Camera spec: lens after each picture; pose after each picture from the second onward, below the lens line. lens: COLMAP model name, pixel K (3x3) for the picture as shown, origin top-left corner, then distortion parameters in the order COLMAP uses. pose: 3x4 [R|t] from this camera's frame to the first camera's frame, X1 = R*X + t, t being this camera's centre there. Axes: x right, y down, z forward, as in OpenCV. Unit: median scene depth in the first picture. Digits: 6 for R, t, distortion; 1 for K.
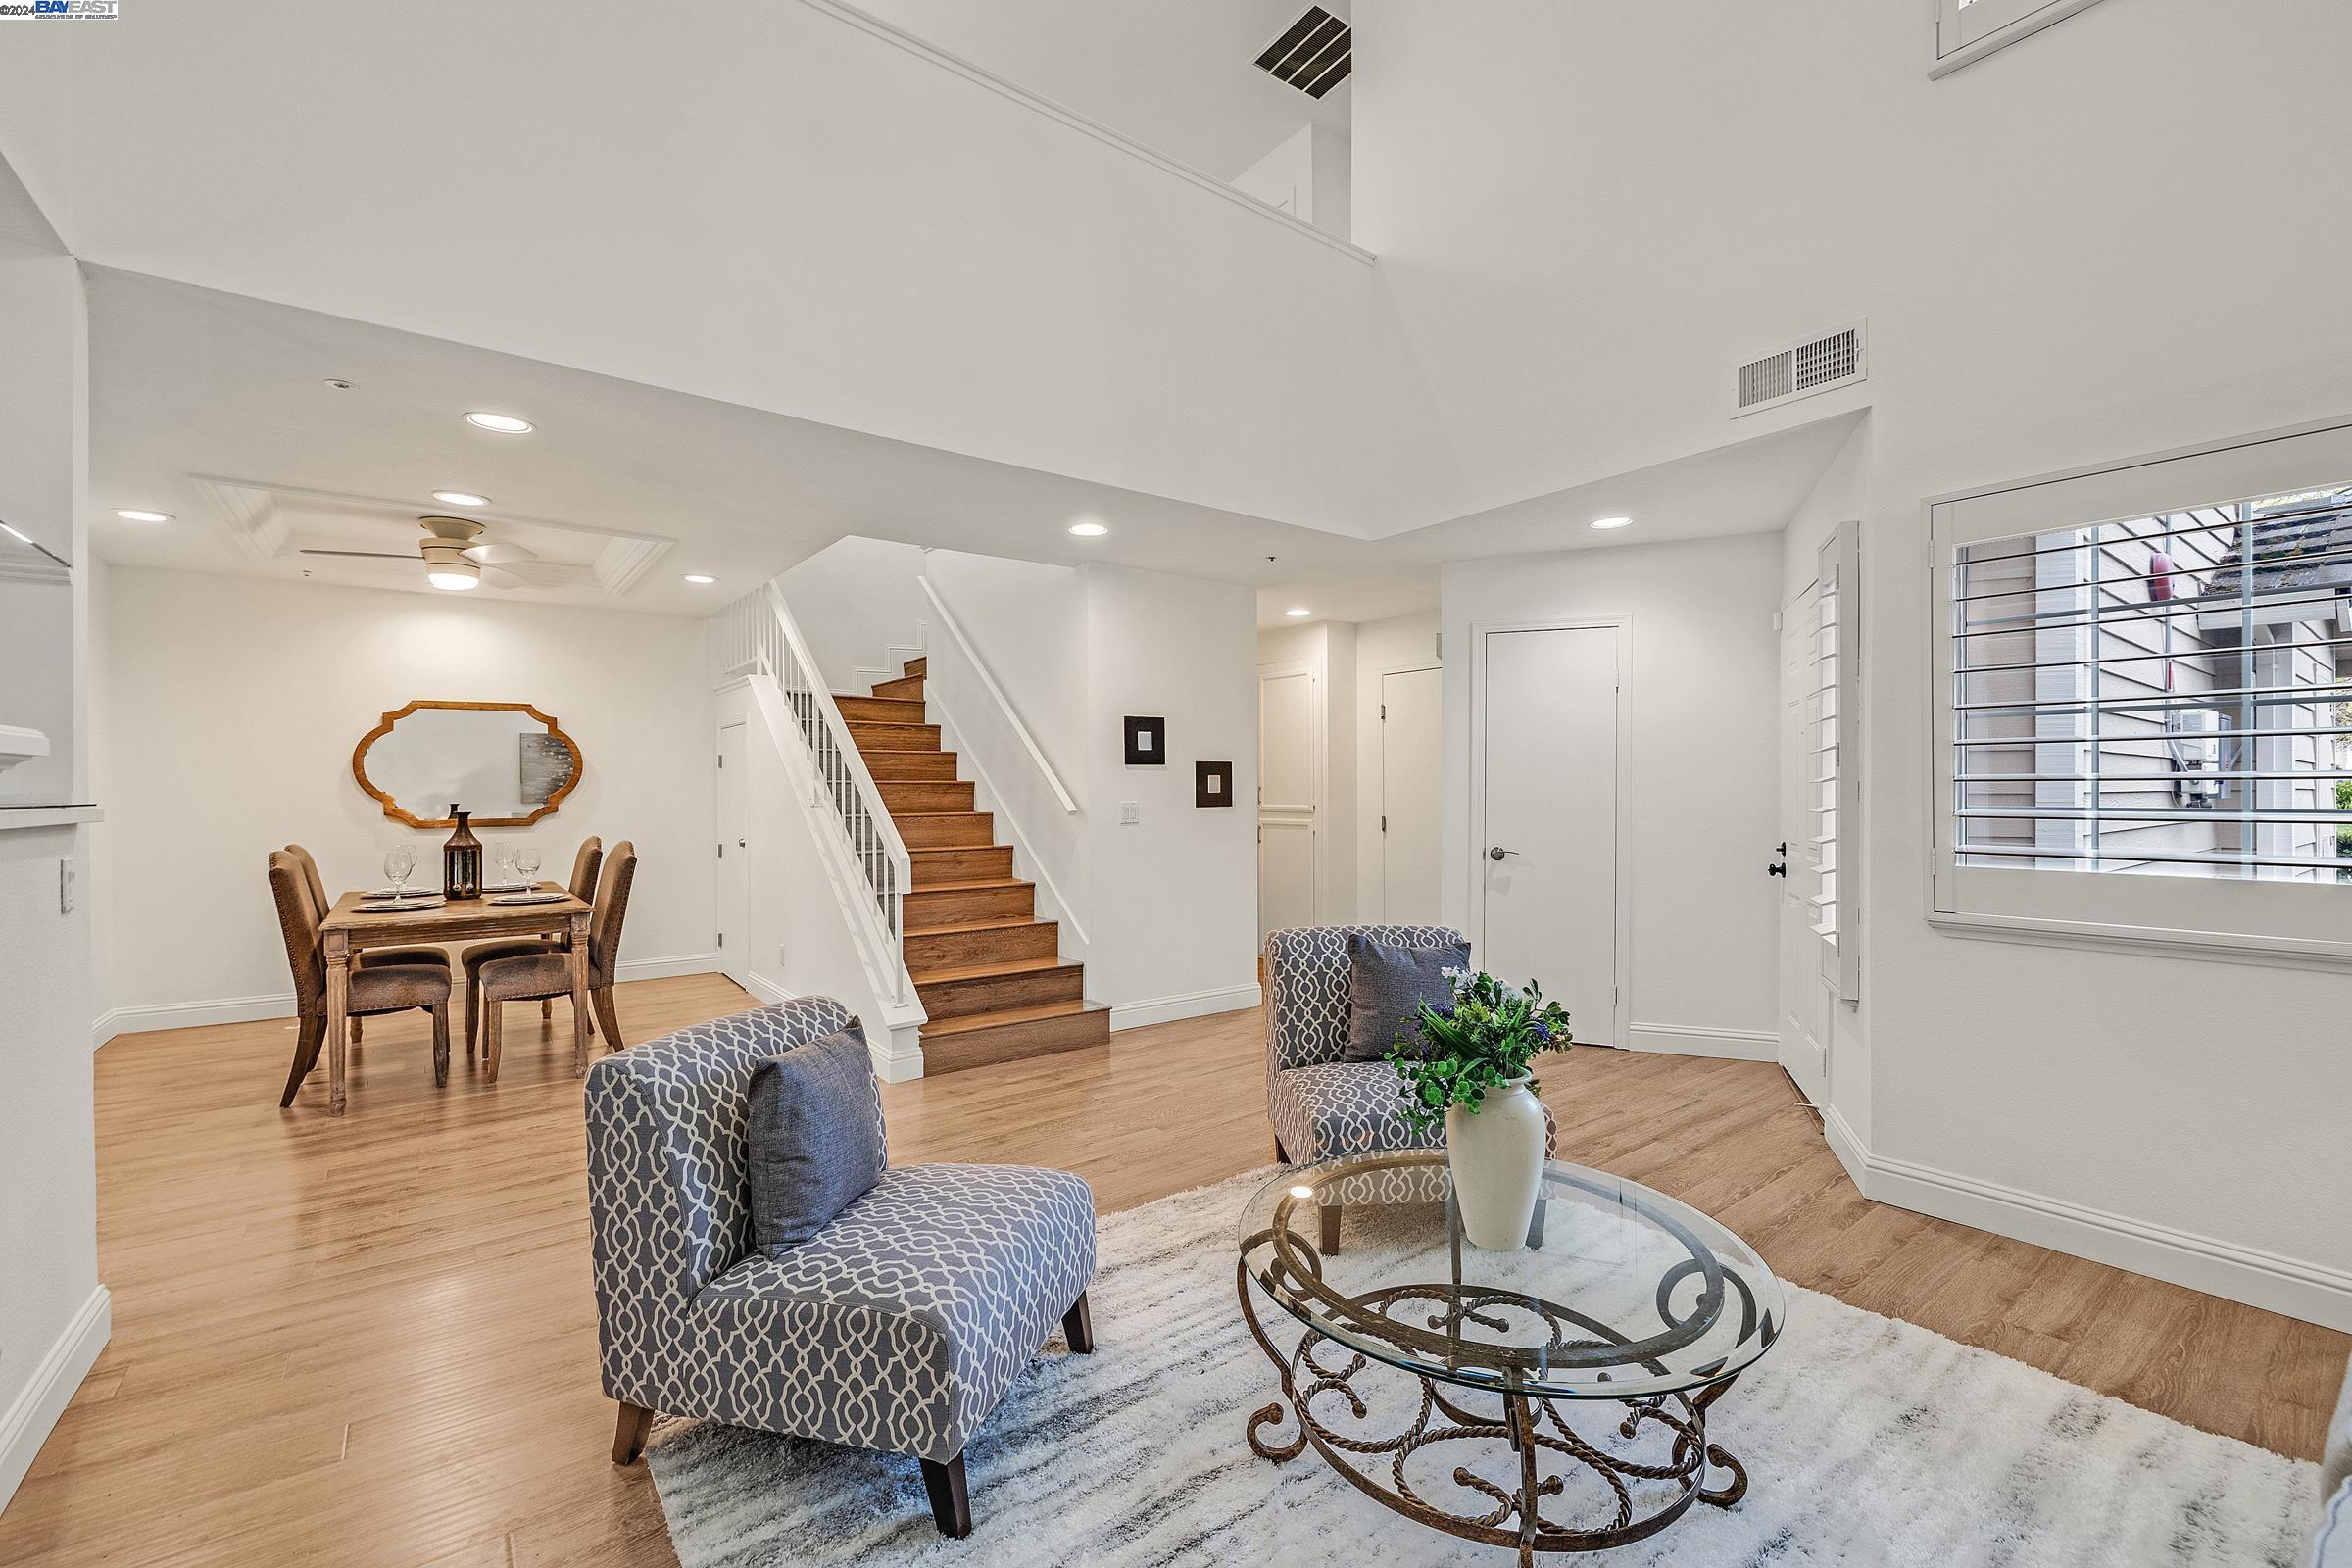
lens RADIAL K [[981.1, 0, 1170.6], [0, 981.1, 789.1], [0, 0, 1]] dist [0.000230, -0.000242]
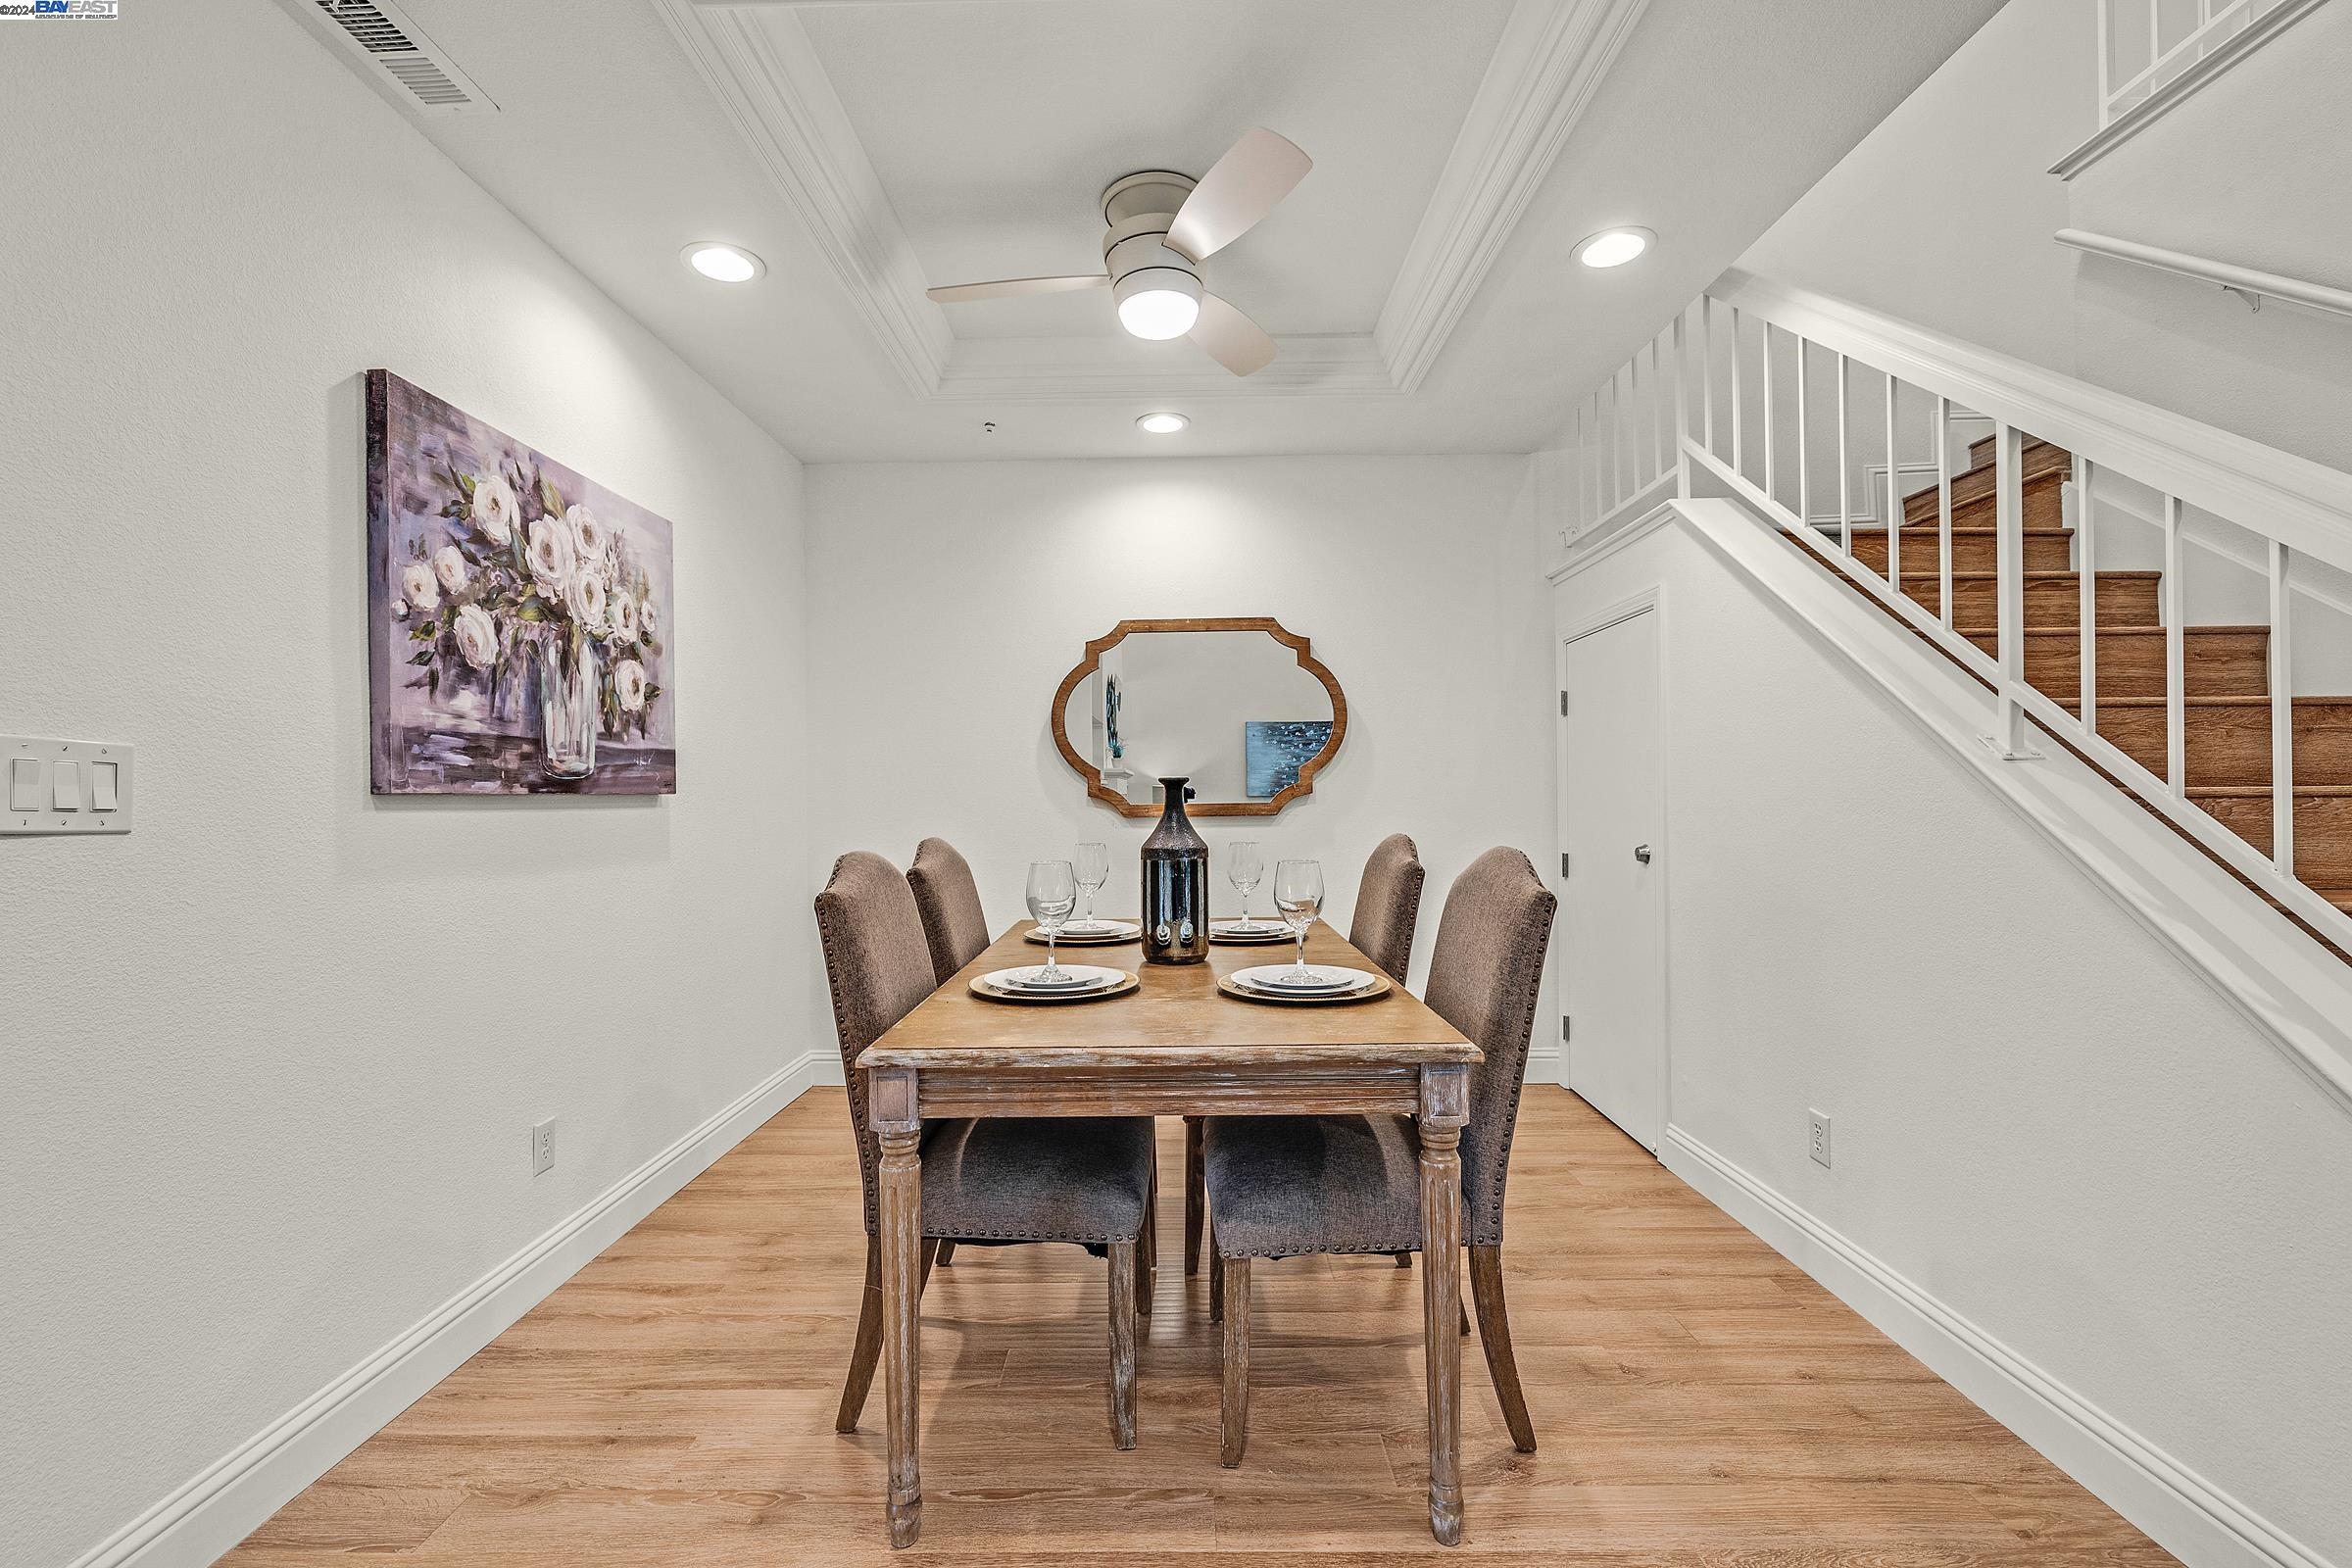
lens RADIAL K [[981.1, 0, 1170.6], [0, 981.1, 789.1], [0, 0, 1]] dist [0.000230, -0.000242]
pose [[0.792314, -0.009055, -0.610046, -0.424816], [0.007605, 0.999959, -0.004966, 0.030498], [0.610066, -0.000705, 0.792350, 0.610950]]
